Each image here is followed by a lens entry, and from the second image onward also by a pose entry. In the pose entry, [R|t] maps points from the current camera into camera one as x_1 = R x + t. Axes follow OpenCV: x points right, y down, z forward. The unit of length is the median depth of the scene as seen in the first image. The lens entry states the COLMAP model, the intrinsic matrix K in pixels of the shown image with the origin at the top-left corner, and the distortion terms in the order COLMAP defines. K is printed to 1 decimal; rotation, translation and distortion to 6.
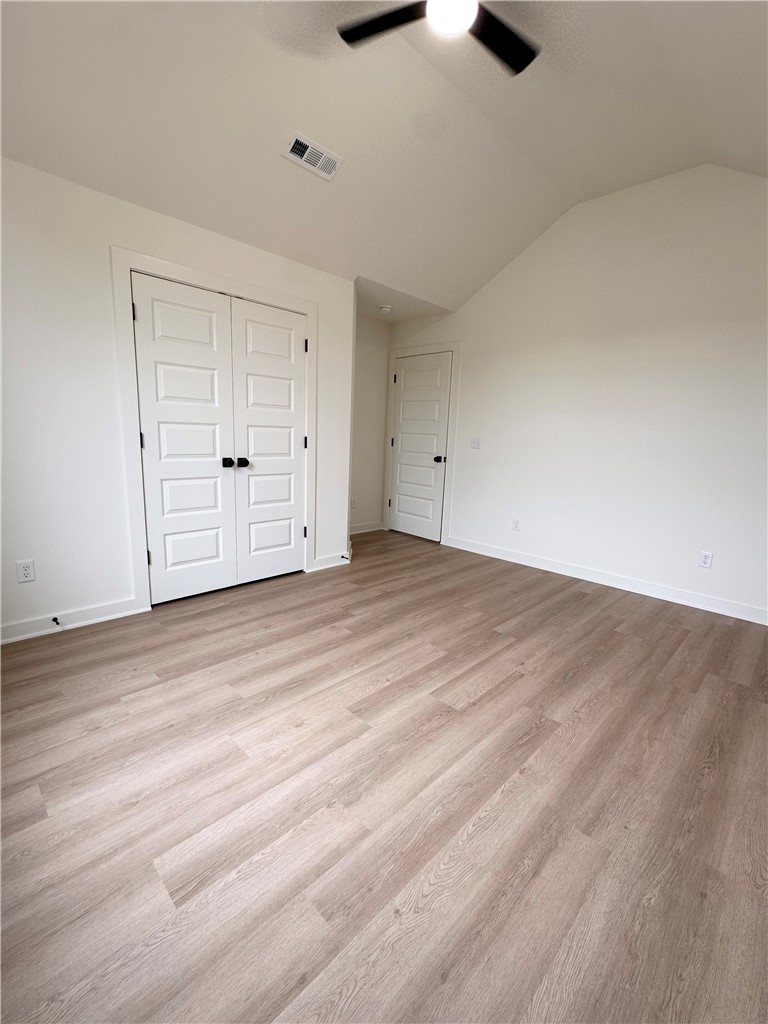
lens RADIAL K [[462.1, 0, 384.1], [0, 462.1, 526.2], [0, 0, 1]] dist [0.000588, 0.000006]
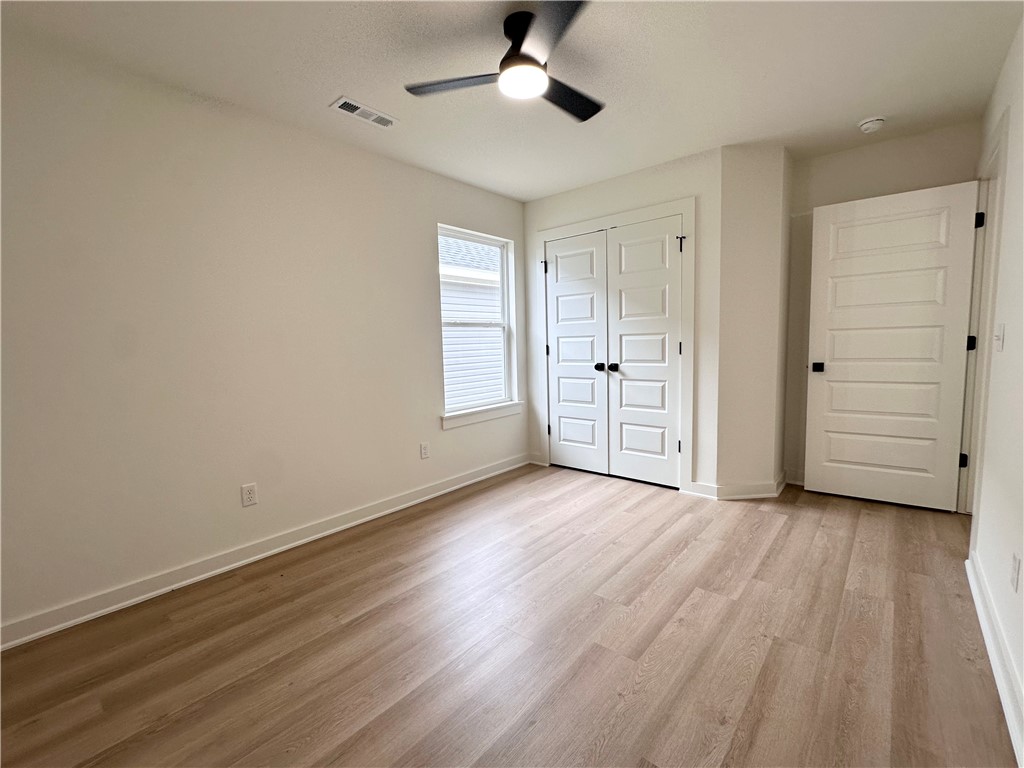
lens RADIAL K [[444.8, 0, 512.0], [0, 444.8, 384.0], [0, 0, 1]] dist [-0.003471, -0.000369]
pose [[0.033612, 0.059584, -0.997657, 0.770042], [-0.163174, 0.985154, 0.053340, -0.113790], [0.986025, 0.160999, 0.042836, 0.704400]]
